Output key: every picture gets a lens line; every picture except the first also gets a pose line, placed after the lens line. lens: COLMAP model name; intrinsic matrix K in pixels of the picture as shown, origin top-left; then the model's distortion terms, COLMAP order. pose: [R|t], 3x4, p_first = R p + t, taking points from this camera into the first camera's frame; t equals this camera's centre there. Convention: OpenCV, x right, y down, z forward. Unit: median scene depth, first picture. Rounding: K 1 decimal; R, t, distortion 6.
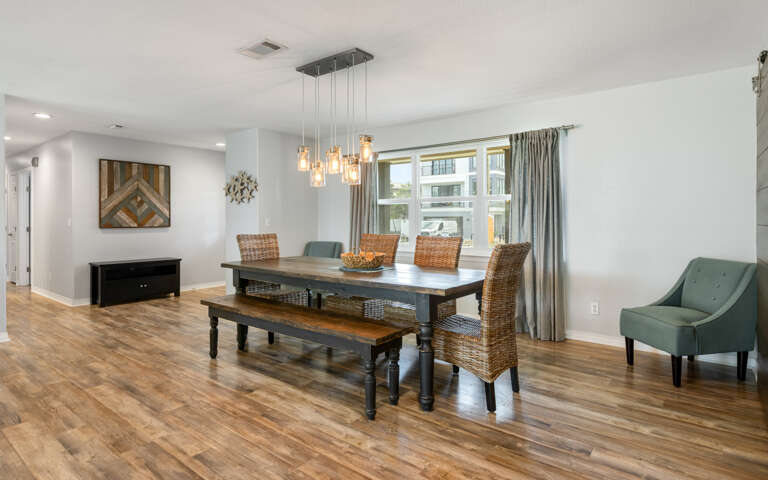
lens RADIAL K [[404.0, 0, 375.0], [0, 404.0, 221.6], [0, 0, 1]] dist [-0.000085, -0.000546]
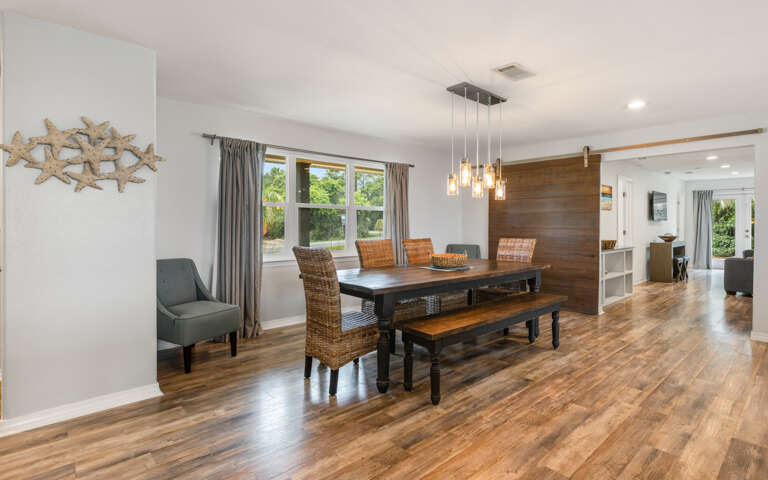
lens RADIAL K [[404.0, 0, 362.6], [0, 404.0, 223.0], [0, 0, 1]] dist [-0.000085, -0.000546]
pose [[0.179365, 0.003201, 0.983777, -1.597361], [0.001034, 0.999994, -0.003442, -0.012447], [-0.983782, 0.001634, 0.179361, 1.337472]]
